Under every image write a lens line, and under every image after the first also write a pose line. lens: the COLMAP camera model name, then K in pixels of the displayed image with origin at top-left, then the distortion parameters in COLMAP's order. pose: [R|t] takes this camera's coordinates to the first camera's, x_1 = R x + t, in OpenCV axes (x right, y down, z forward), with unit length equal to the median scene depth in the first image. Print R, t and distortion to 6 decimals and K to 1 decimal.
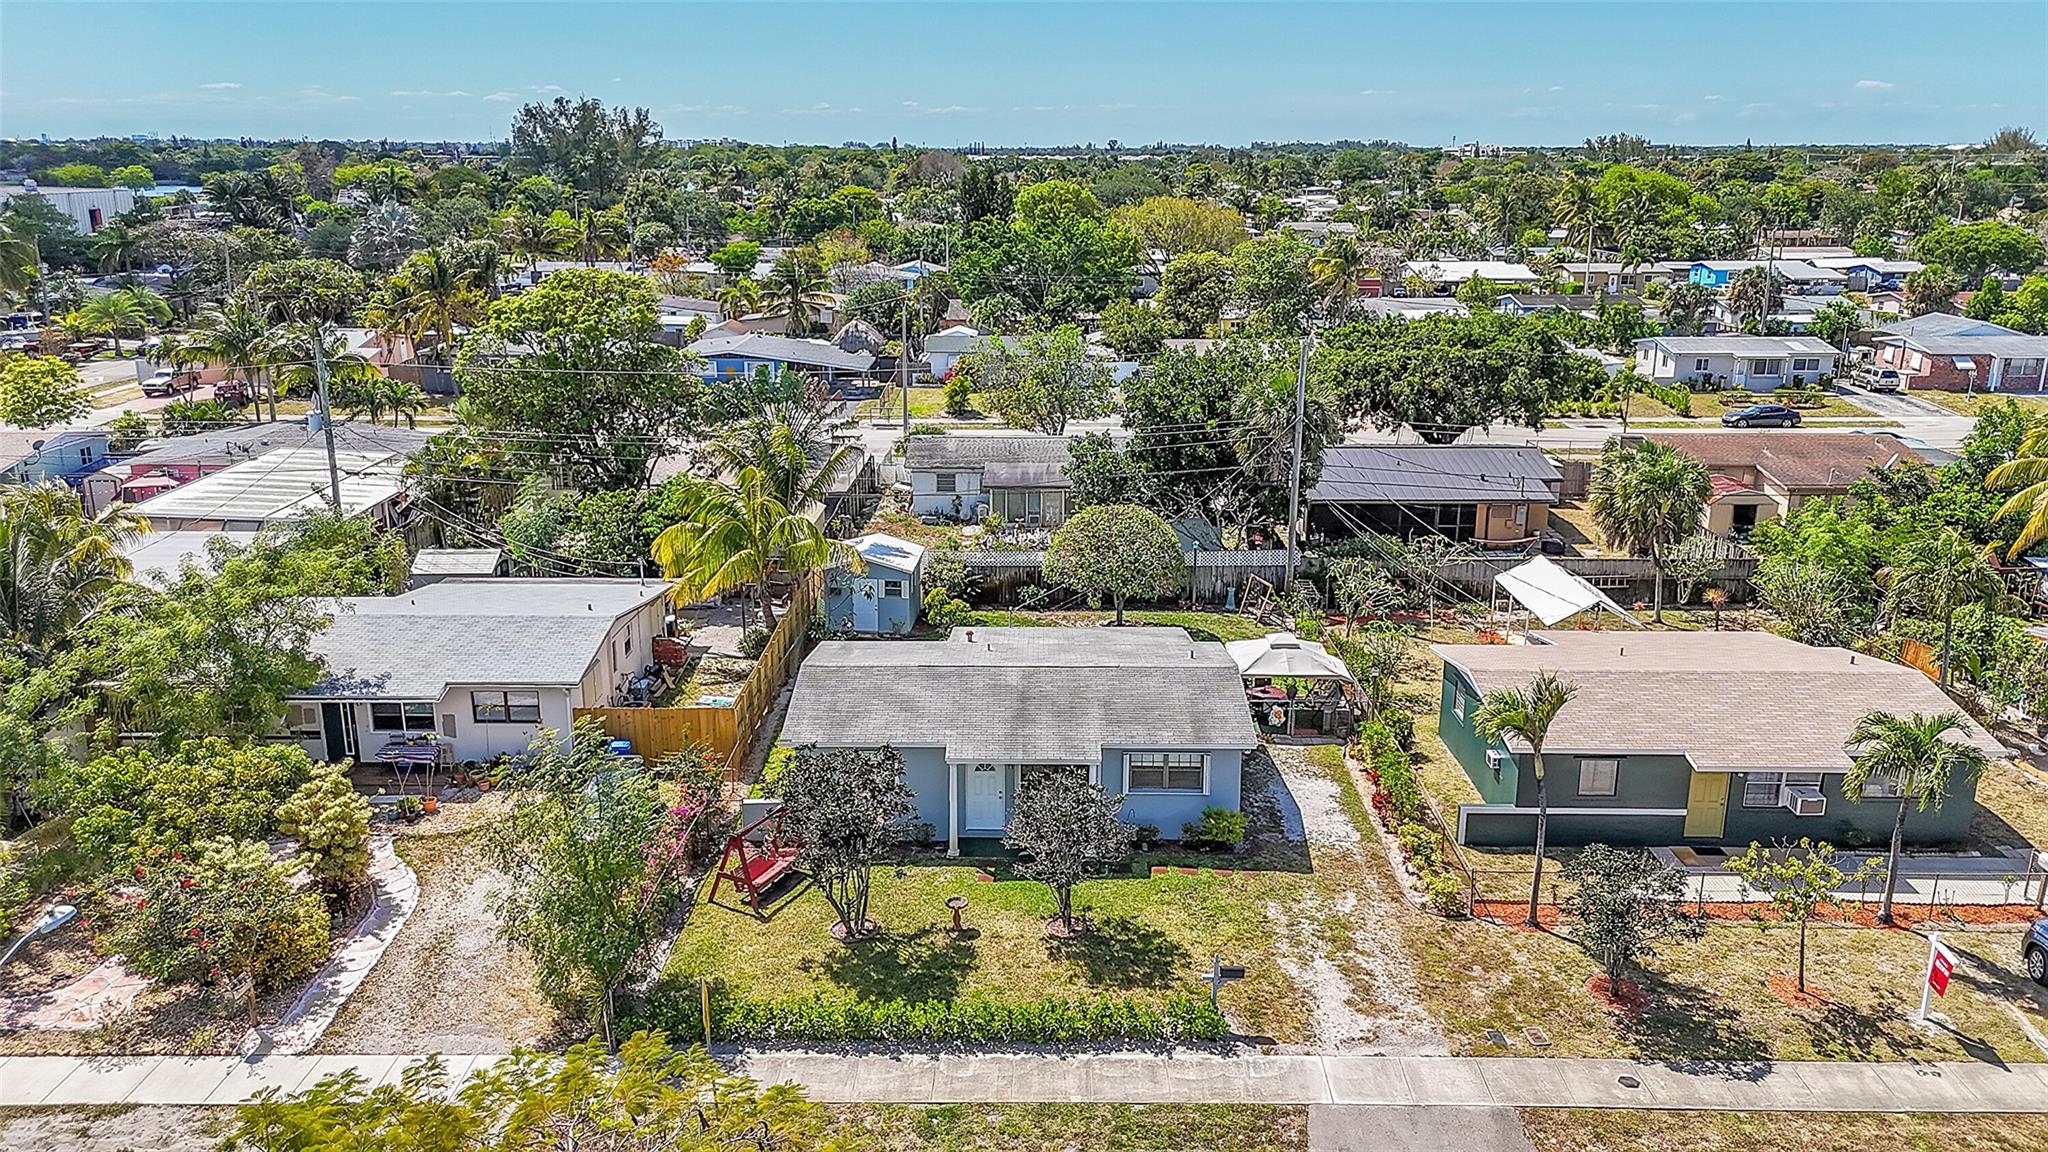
lens RADIAL K [[1510.1, 0, 1023.7], [0, 1510.1, 567.3], [0, 0, 1]] dist [0.046940, -0.030160]
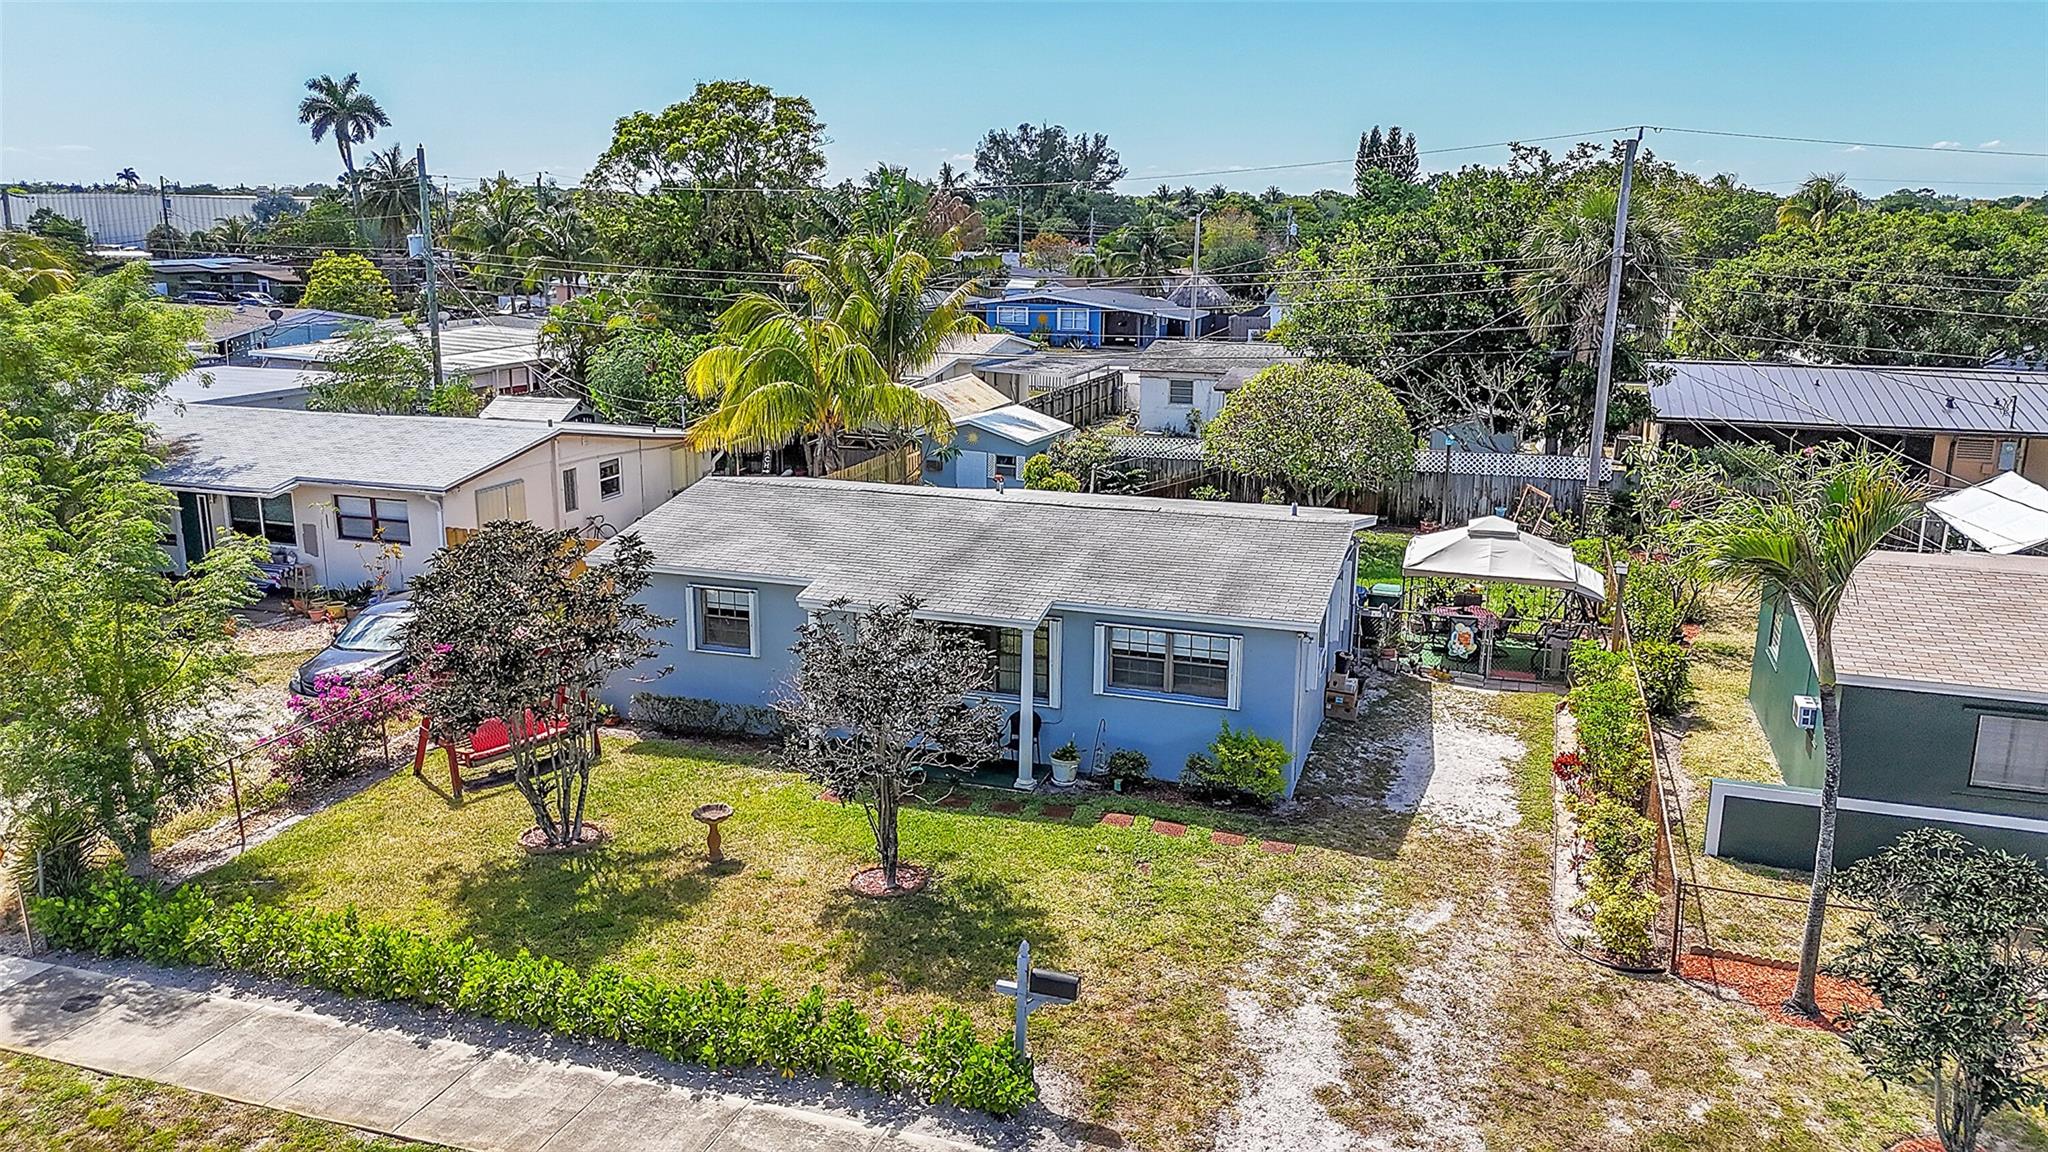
lens RADIAL K [[1510.1, 0, 1018.8], [0, 1510.1, 585.7], [0, 0, 1]] dist [0.046940, -0.030160]
pose [[0.952426, 0.081252, -0.293740, 0.216262], [-0.087658, 0.996113, -0.008688, 0.120090], [0.291892, 0.034023, 0.955846, 0.437806]]
